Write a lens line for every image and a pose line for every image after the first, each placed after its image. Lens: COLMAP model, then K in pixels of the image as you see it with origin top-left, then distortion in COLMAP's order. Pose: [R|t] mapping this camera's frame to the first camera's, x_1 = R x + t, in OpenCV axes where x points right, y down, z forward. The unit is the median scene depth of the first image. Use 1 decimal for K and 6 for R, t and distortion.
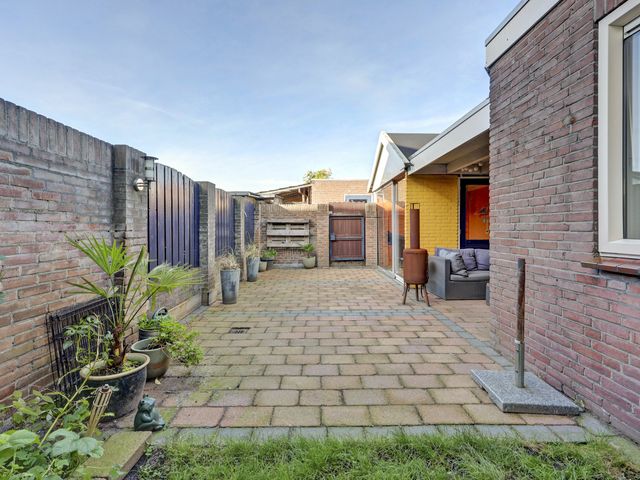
lens RADIAL K [[294.9, 0, 322.7], [0, 294.9, 237.4], [0, 0, 1]] dist [-0.001585, -0.000136]
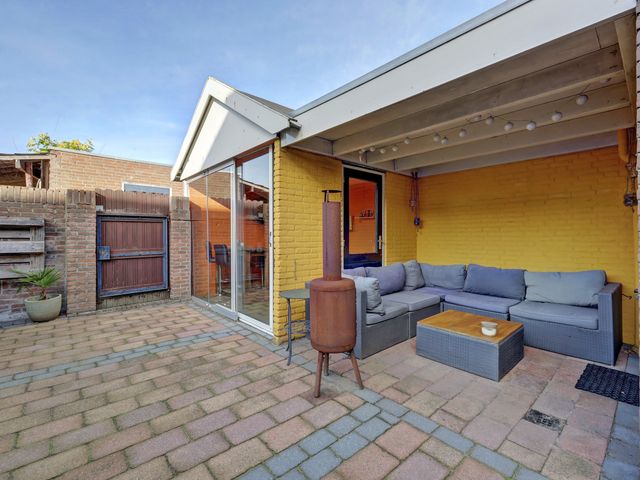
lens RADIAL K [[294.9, 0, 322.7], [0, 294.9, 237.4], [0, 0, 1]] dist [-0.001585, -0.000136]
pose [[0.753928, 0.000089, 0.656957, -0.019159], [0.017951, 0.999624, -0.020735, -0.012758], [-0.656712, 0.027426, 0.753643, 0.333204]]
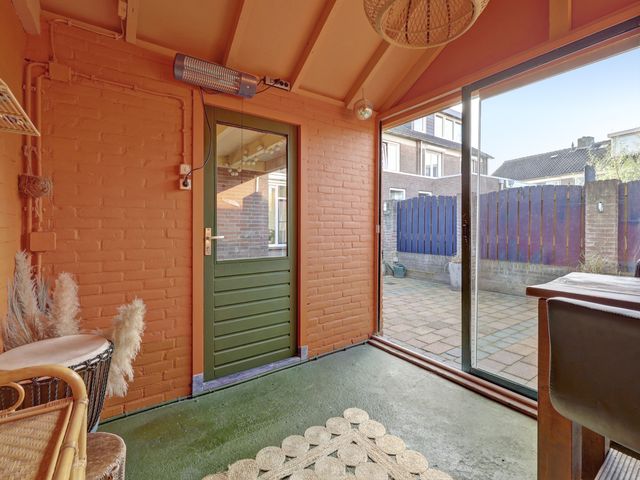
lens RADIAL K [[294.9, 0, 322.7], [0, 294.9, 237.4], [0, 0, 1]] dist [-0.001585, -0.000136]
pose [[-0.818758, 0.015525, -0.573929, 0.463828], [-0.019068, 0.998348, 0.054206, -0.029464], [0.573822, 0.055325, -0.817109, 0.927997]]
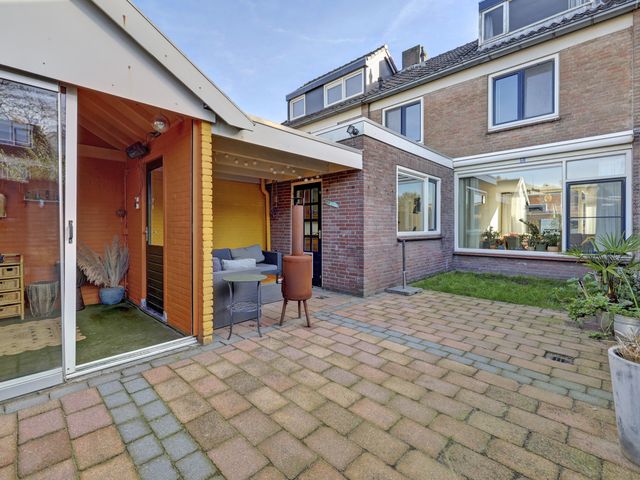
lens RADIAL K [[296.2, 0, 319.4], [0, 296.2, 228.6], [0, 0, 1]] dist [-0.002016, -0.000055]
pose [[-0.710778, -0.001963, 0.703413, -0.157085], [0.022646, 0.999414, 0.025672, -0.027764], [-0.703051, 0.034176, -0.710317, 0.818885]]
